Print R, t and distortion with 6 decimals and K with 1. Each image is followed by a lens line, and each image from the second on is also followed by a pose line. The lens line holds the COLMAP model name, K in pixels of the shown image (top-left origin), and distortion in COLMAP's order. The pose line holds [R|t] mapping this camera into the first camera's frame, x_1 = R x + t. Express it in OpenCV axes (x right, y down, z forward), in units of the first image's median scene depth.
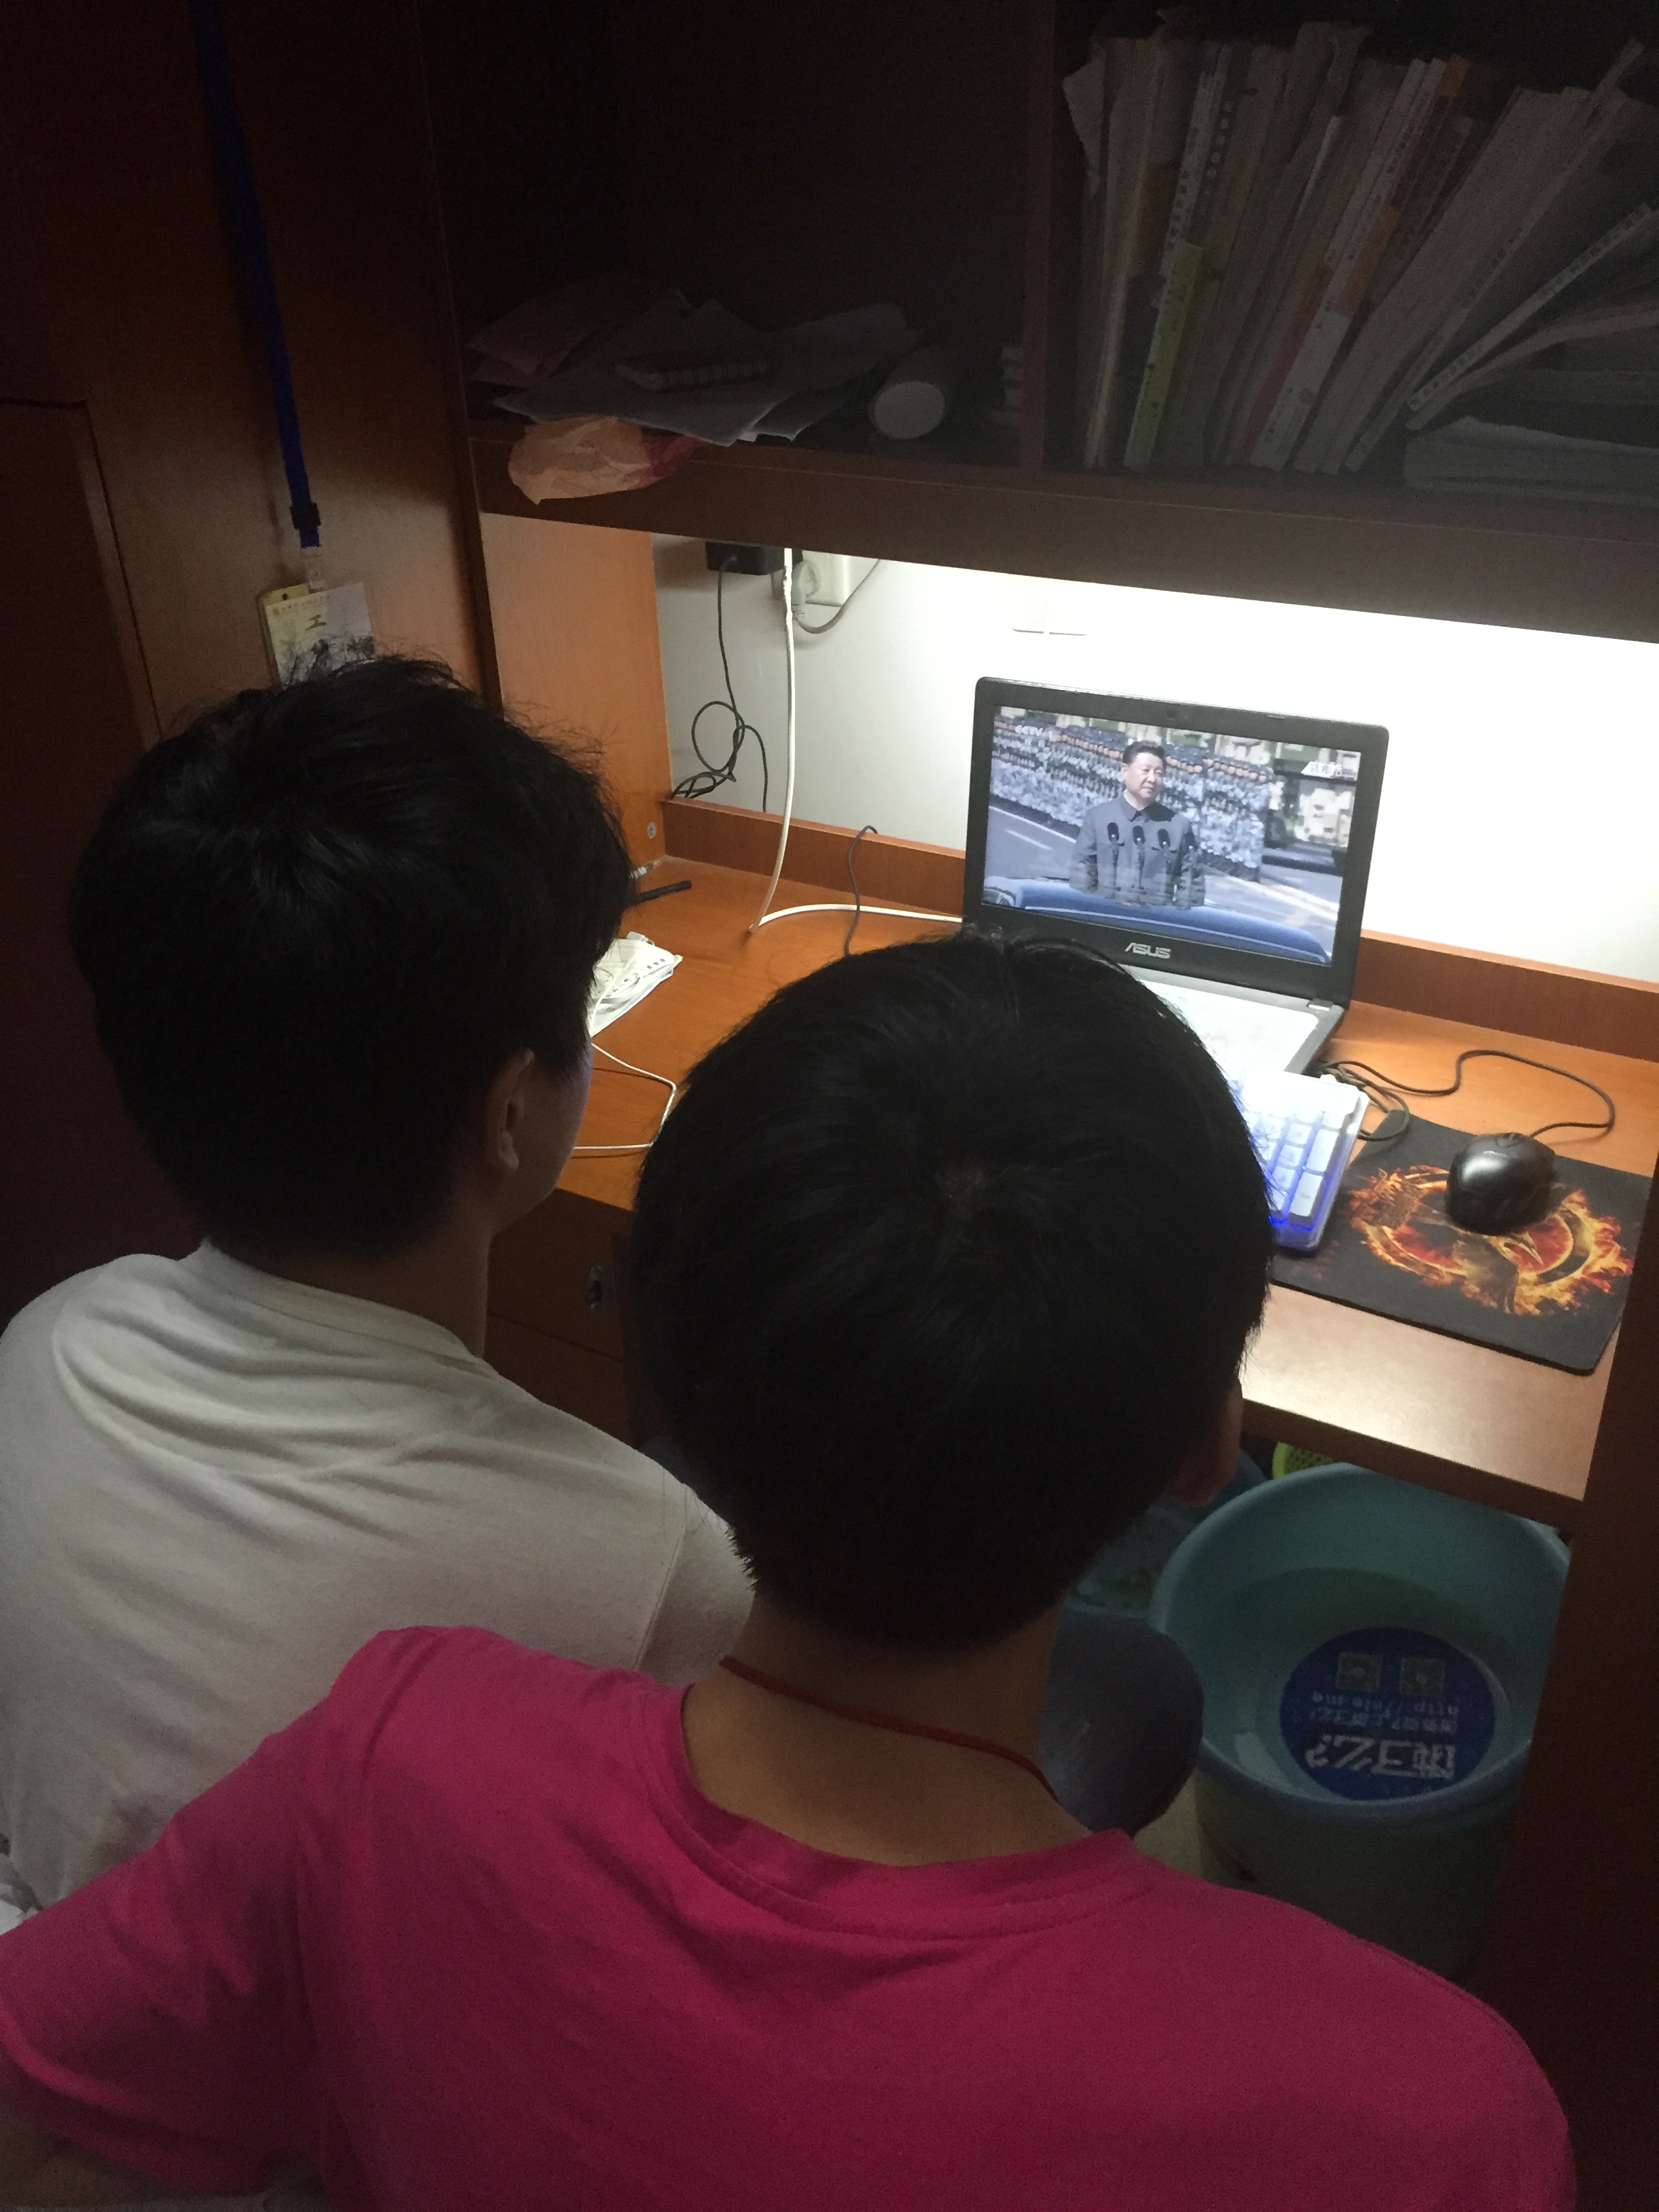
lens RADIAL K [[1847.8, 0, 820.8], [0, 1847.8, 1106.6], [0, 0, 1]] dist [0.038268, -0.046255]
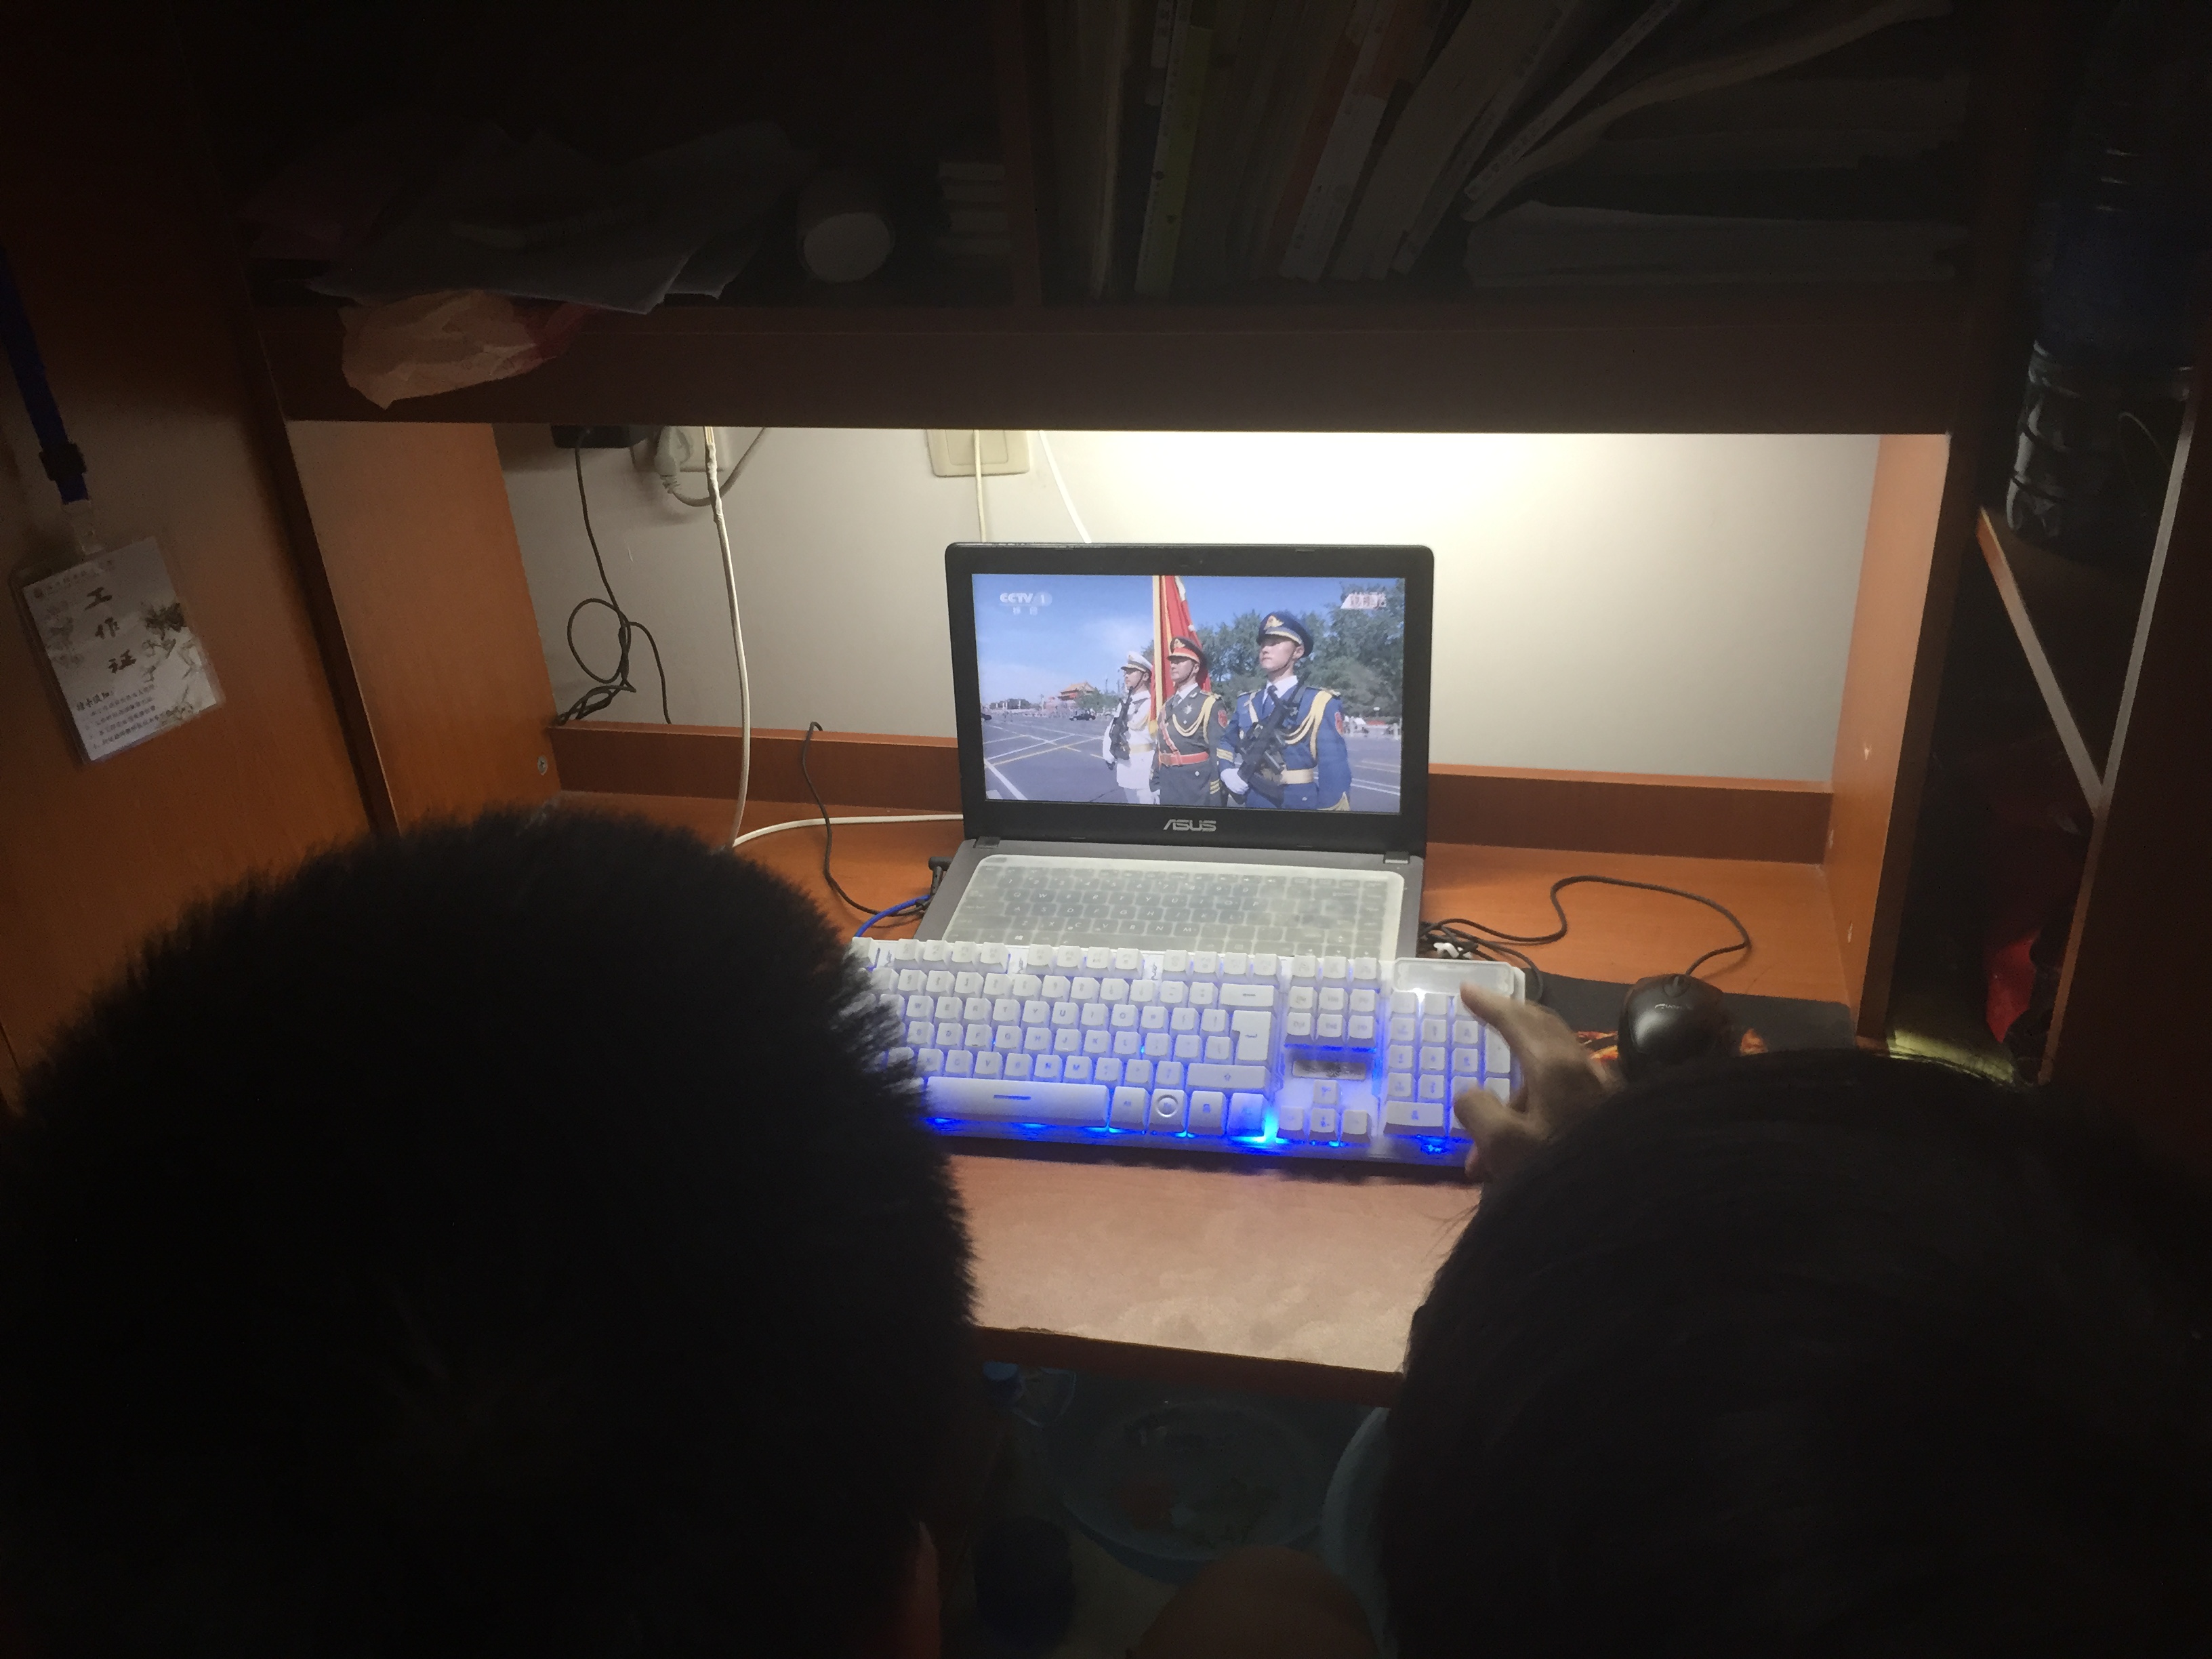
lens RADIAL K [[1847.8, 0, 1110.0], [0, 1847.8, 834.9], [0, 0, 1]] dist [0.038268, -0.046255]
pose [[0.950066, -0.173029, 0.259684, -0.098386], [0.181787, 0.983288, -0.009907, -0.088432], [-0.253630, 0.056620, 0.965643, 0.188554]]
